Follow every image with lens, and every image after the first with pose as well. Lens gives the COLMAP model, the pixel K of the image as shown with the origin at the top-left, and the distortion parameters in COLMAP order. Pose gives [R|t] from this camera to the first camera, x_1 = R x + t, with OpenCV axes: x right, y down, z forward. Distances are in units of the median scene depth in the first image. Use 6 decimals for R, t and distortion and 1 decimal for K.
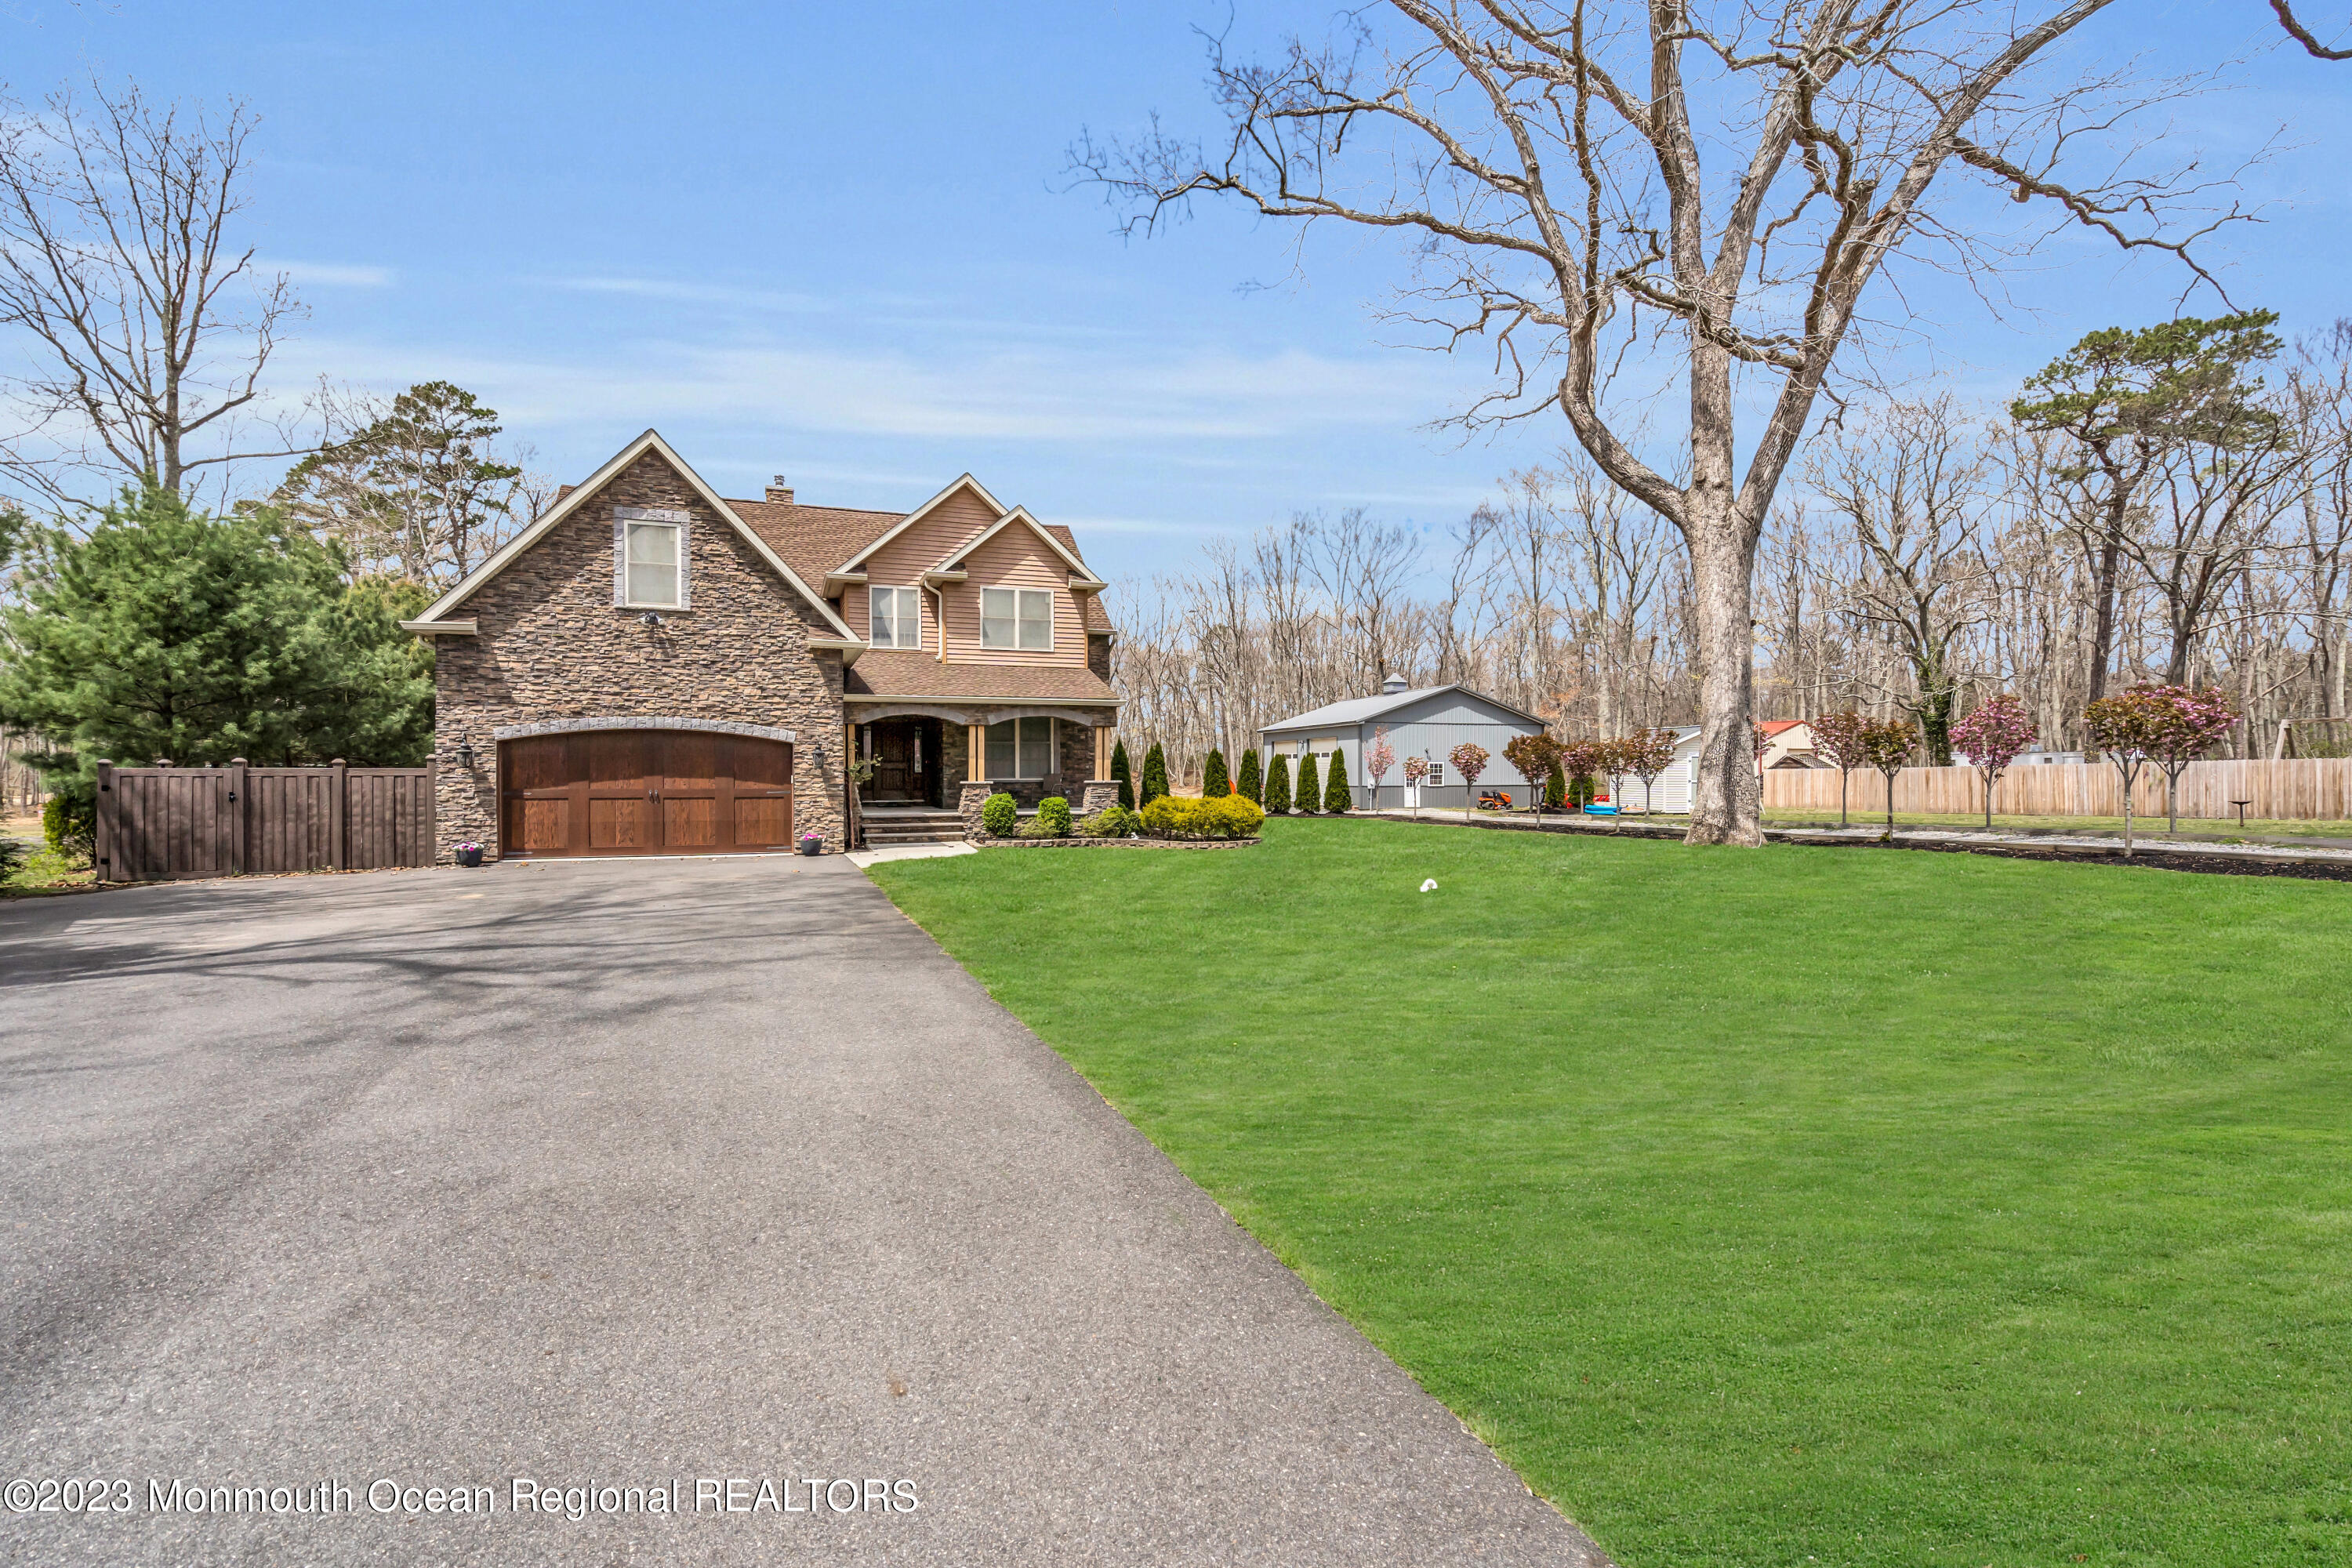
lens RADIAL K [[1053.5, 0, 1160.8], [0, 1053.5, 778.2], [0, 0, 1]] dist [-0.009188, 0.005552]
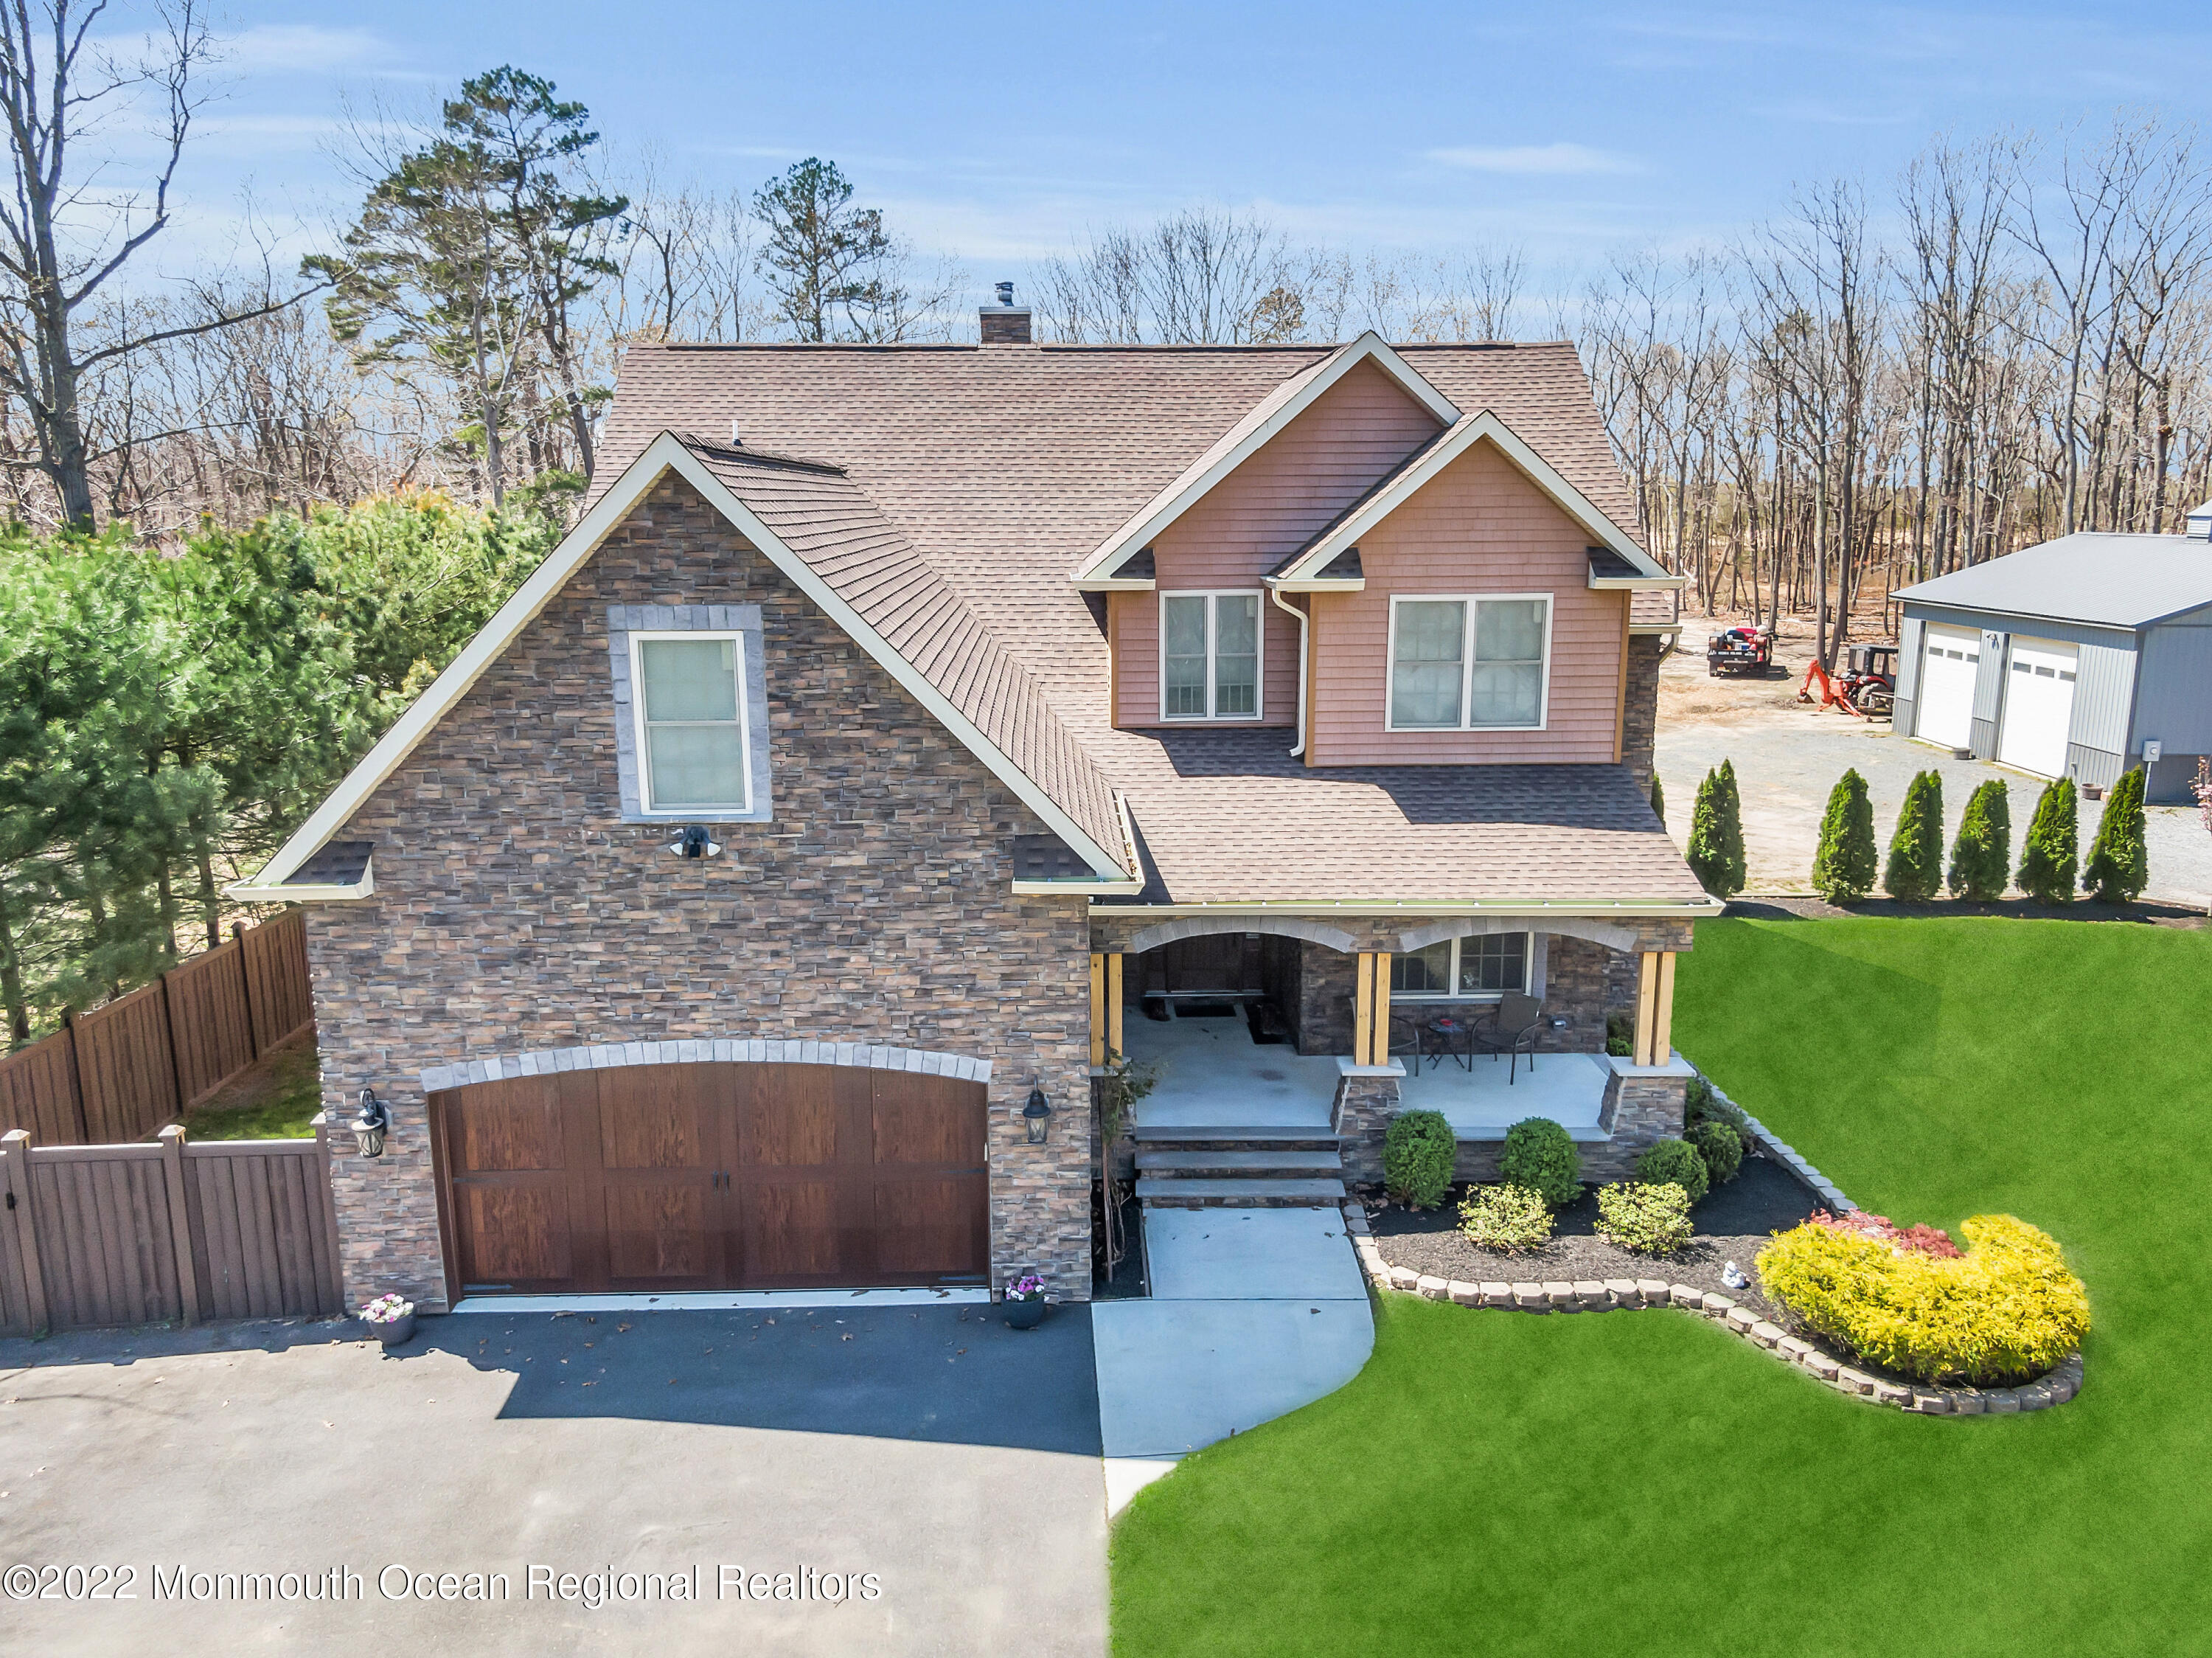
lens RADIAL K [[1584.4, 0, 1106.0], [0, 1584.4, 829.0], [0, 0, 1]] dist [0.028478, -0.042585]
pose [[0.947320, 0.061422, -0.314344, -0.088378], [0.001853, 0.980372, 0.197147, -0.297309], [0.320283, -0.187344, 0.928612, 0.402923]]
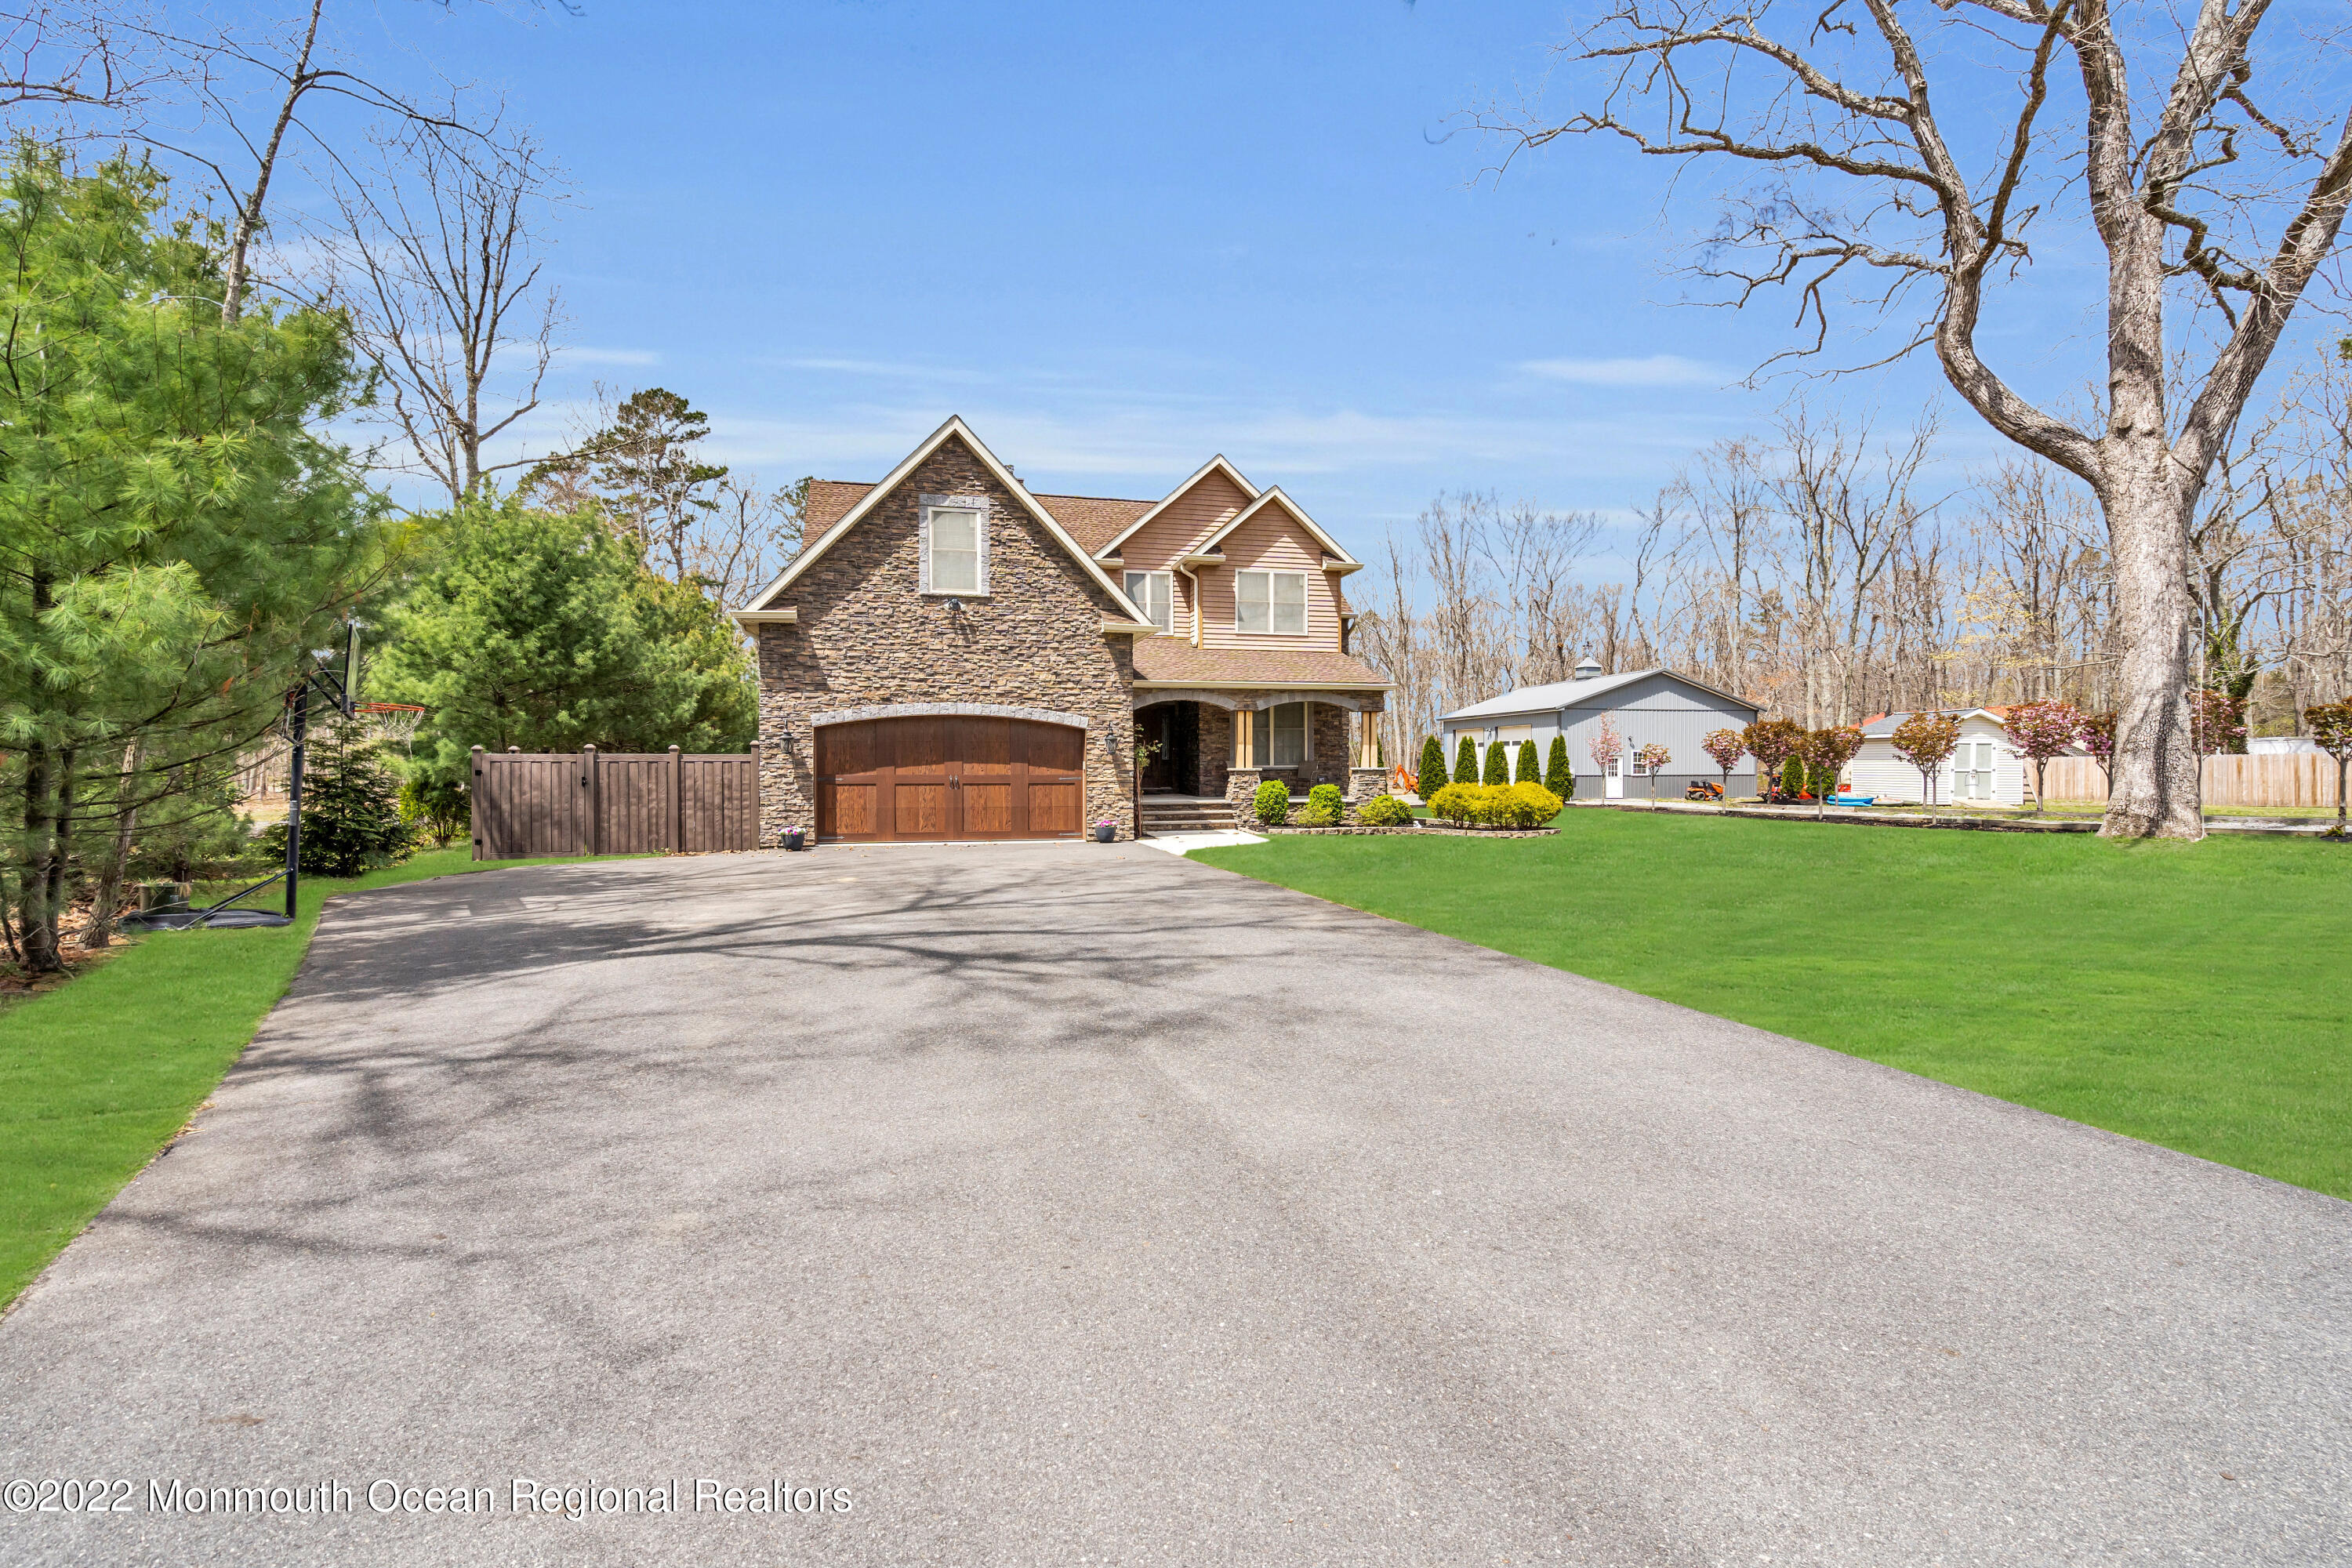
lens RADIAL K [[1053.5, 0, 1160.8], [0, 1053.5, 778.2], [0, 0, 1]] dist [-0.009188, 0.005552]
pose [[0.993920, 0.001135, -0.110101, -0.178187], [-0.000184, 0.999963, 0.008641, 0.004767], [0.110107, -0.008568, 0.993883, 0.022720]]
